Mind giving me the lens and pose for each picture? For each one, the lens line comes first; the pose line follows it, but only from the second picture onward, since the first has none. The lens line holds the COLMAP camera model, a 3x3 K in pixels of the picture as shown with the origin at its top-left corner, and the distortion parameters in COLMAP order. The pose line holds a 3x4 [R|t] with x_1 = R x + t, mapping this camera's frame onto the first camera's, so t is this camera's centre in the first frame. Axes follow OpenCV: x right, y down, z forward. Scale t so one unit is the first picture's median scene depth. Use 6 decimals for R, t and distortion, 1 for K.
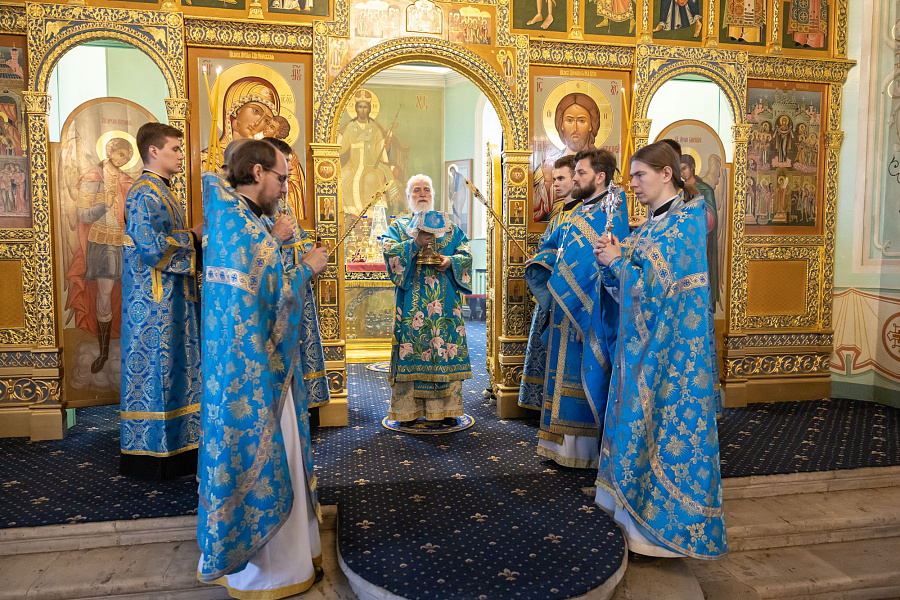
lens RADIAL K [[609.3, 0, 451.0], [0, 609.3, 297.3], [0, 0, 1]] dist [0.002483, 0.000082]
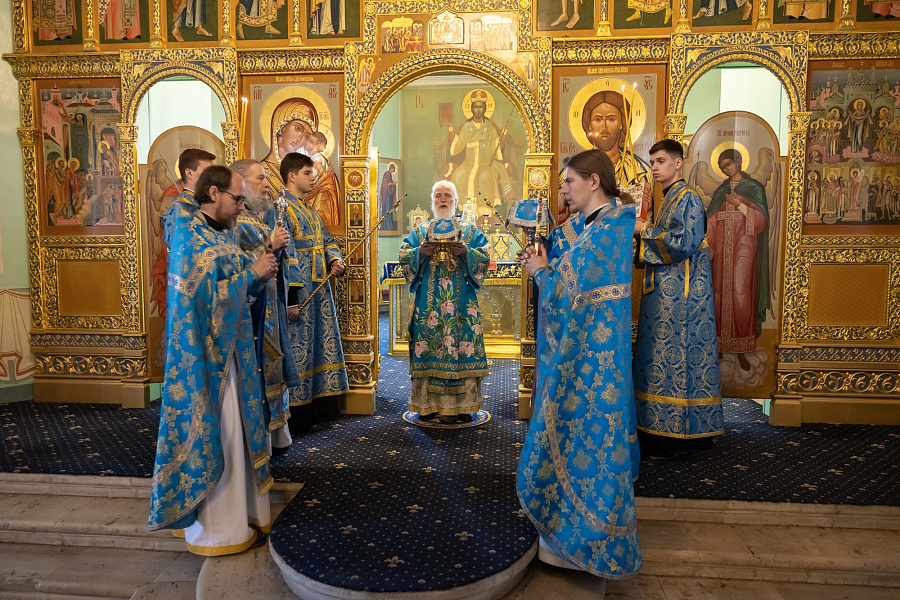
lens RADIAL K [[607.6, 0, 447.5], [0, 607.6, 297.7], [0, 0, 1]] dist [0.004779, -0.000815]
pose [[0.963339, 0.022706, -0.267326, 0.234854], [-0.019001, 0.999684, 0.016441, -0.016960], [0.267615, -0.010759, 0.963466, -0.005319]]
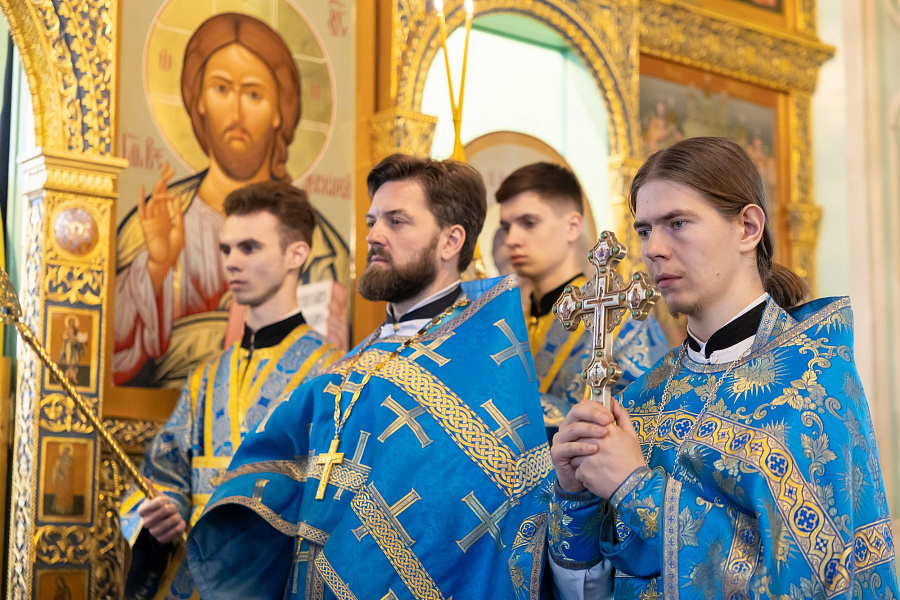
lens RADIAL K [[1700.7, 0, 448.9], [0, 1700.7, 288.5], [0, 0, 1]] dist [0.049551, 0.031783]
pose [[0.869458, 0.077198, 0.487938, -0.146996], [0.027685, 0.978548, -0.204152, 0.011233], [-0.493231, 0.191010, 0.848668, 0.171745]]
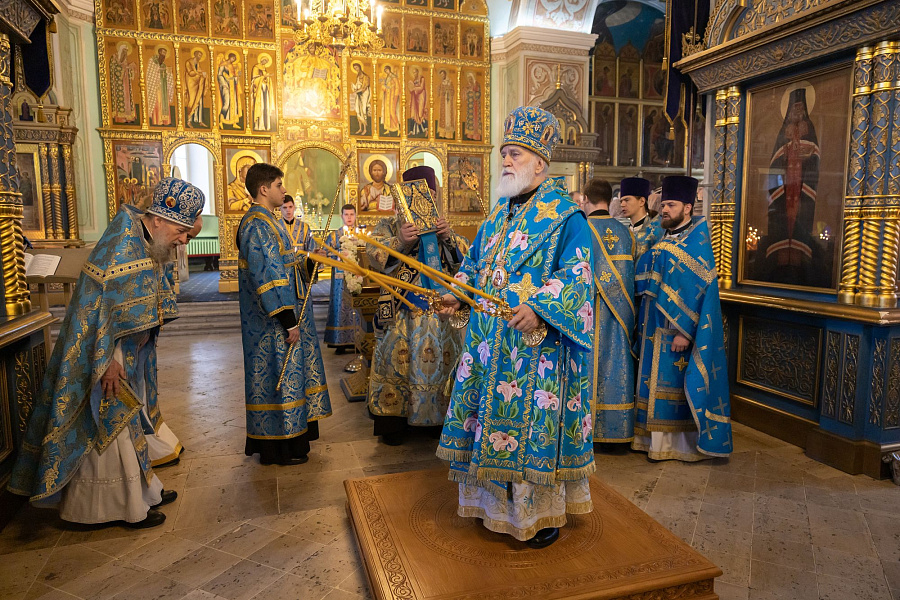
lens RADIAL K [[623.7, 0, 458.0], [0, 623.7, 301.8], [0, 0, 1]] dist [0.001787, 0.003980]
pose [[0.991510, -0.019506, 0.128557, 0.198050], [0.013337, 0.998726, 0.048674, 0.133032], [-0.129342, -0.046546, 0.990507, -1.658410]]
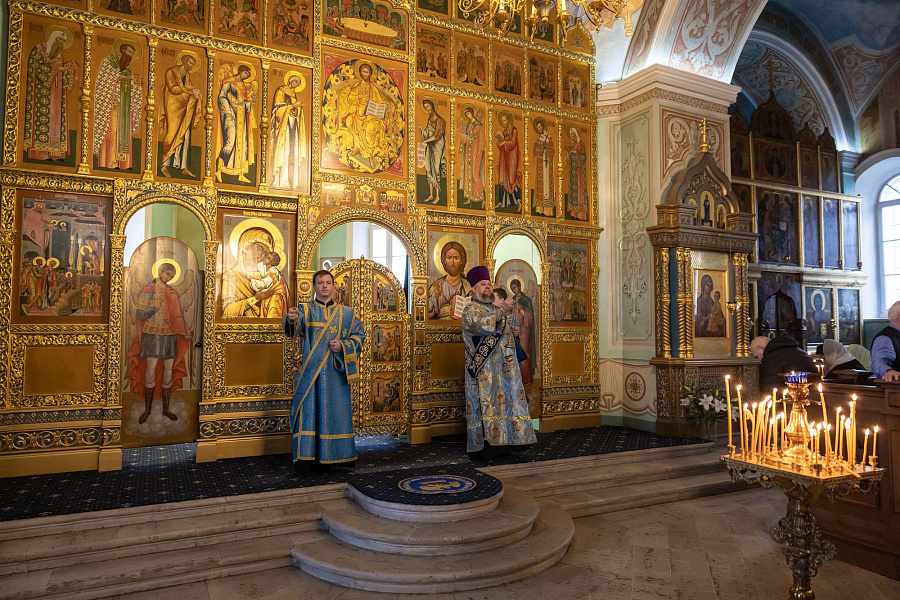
lens RADIAL K [[607.6, 0, 447.5], [0, 607.6, 297.7], [0, 0, 1]] dist [0.004779, -0.000815]
pose [[0.961118, 0.015766, 0.275686, -0.265211], [0.018562, 0.992422, -0.121468, 0.015762], [-0.275512, 0.121862, 0.953542, -0.560176]]
